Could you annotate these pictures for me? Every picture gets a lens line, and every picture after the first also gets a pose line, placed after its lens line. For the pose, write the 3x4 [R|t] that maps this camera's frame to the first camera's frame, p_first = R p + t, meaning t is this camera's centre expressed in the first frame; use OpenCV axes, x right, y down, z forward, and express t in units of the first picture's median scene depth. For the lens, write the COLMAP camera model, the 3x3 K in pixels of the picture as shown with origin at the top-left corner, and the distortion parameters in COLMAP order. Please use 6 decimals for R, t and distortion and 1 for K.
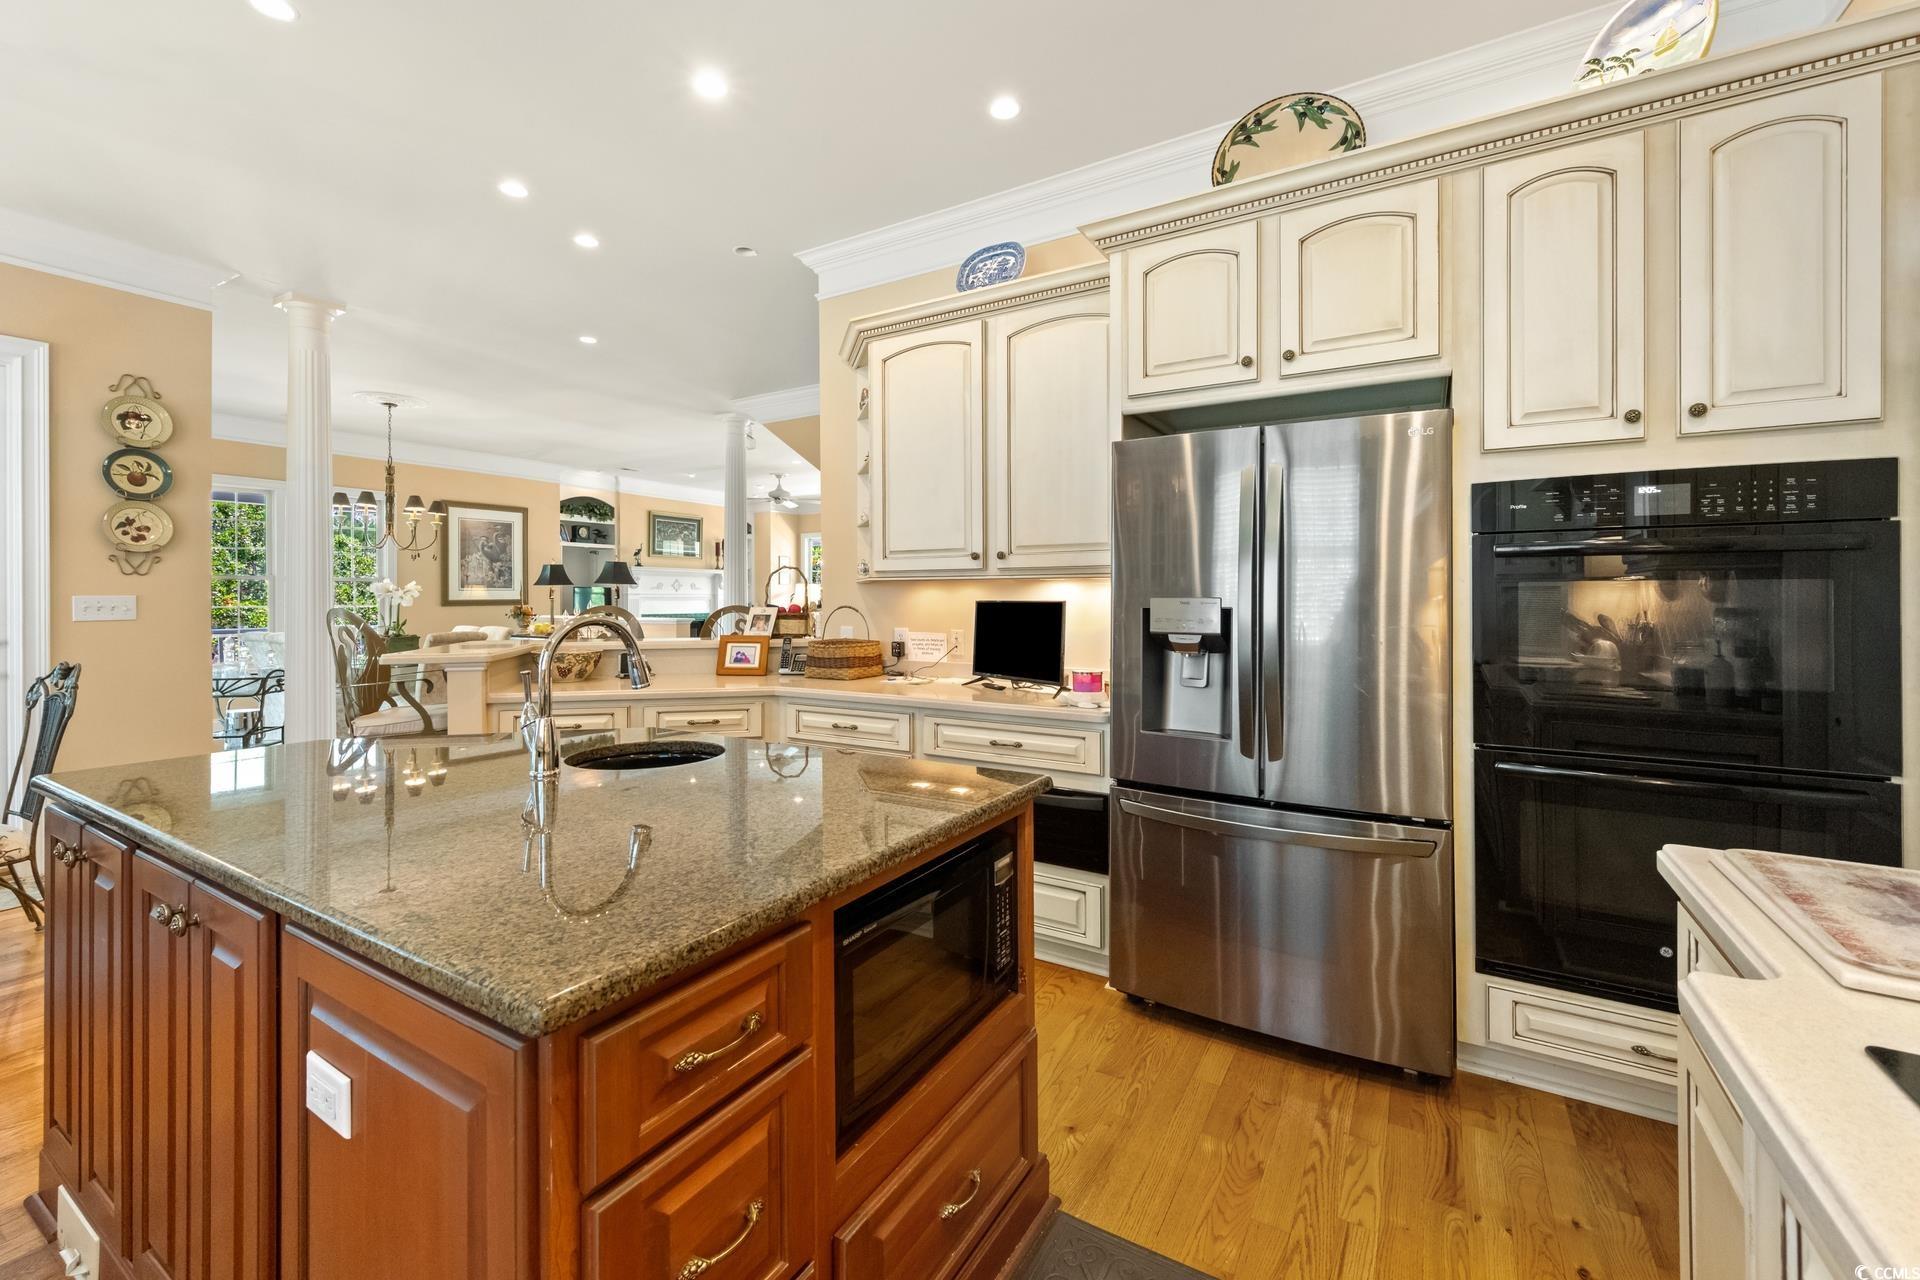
lens RADIAL K [[787.5, 0, 953.8], [0, 787.5, 592.1], [0, 0, 1]] dist [-0.000130, -0.000018]
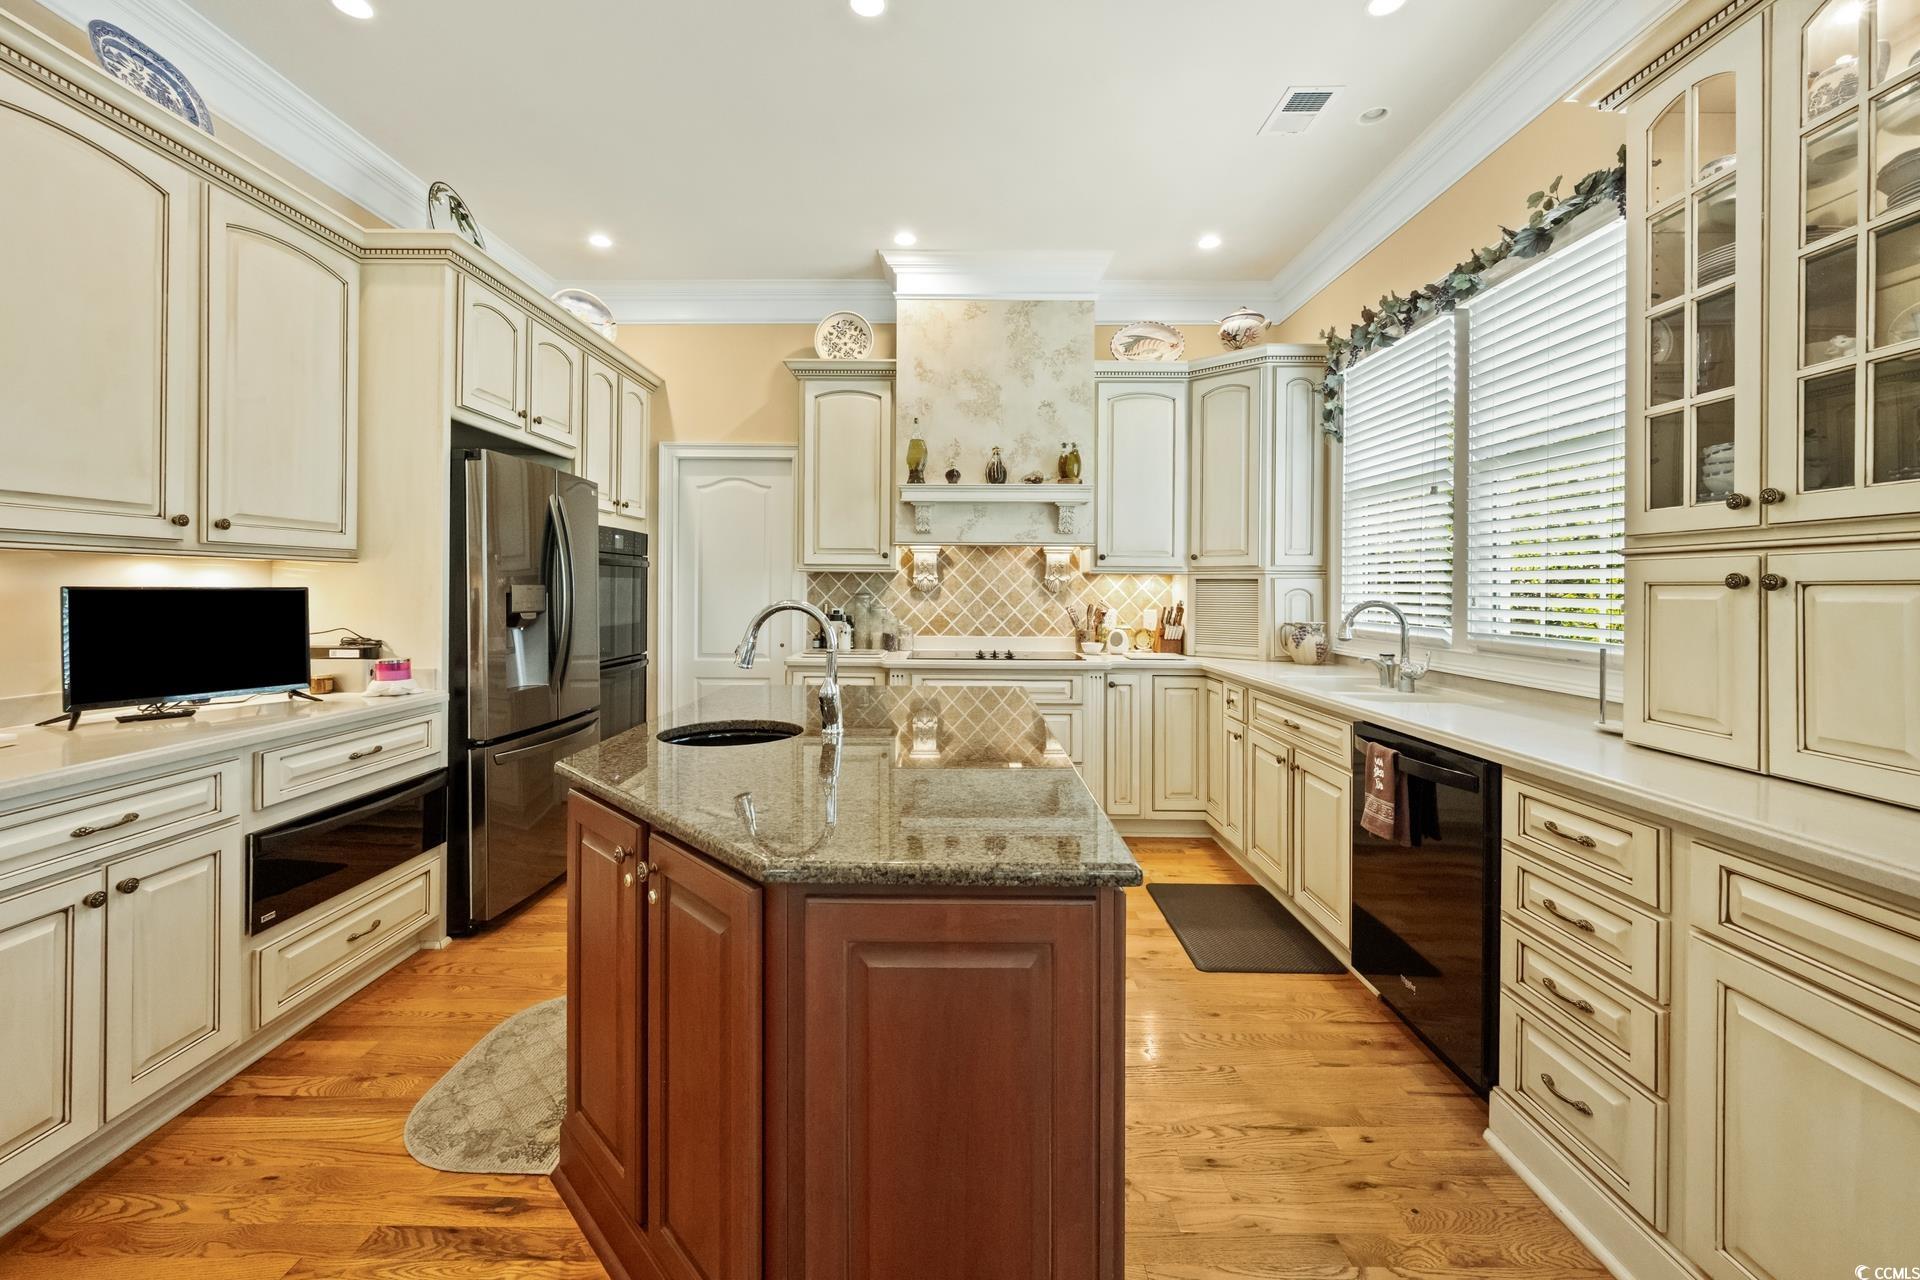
lens RADIAL K [[787.5, 0, 953.8], [0, 787.5, 592.1], [0, 0, 1]] dist [-0.000130, -0.000018]
pose [[-0.517332, -0.008136, 0.855746, -1.095738], [-0.011390, 0.999932, 0.002620, 0.007863], [-0.855709, -0.008392, -0.517390, 0.965476]]
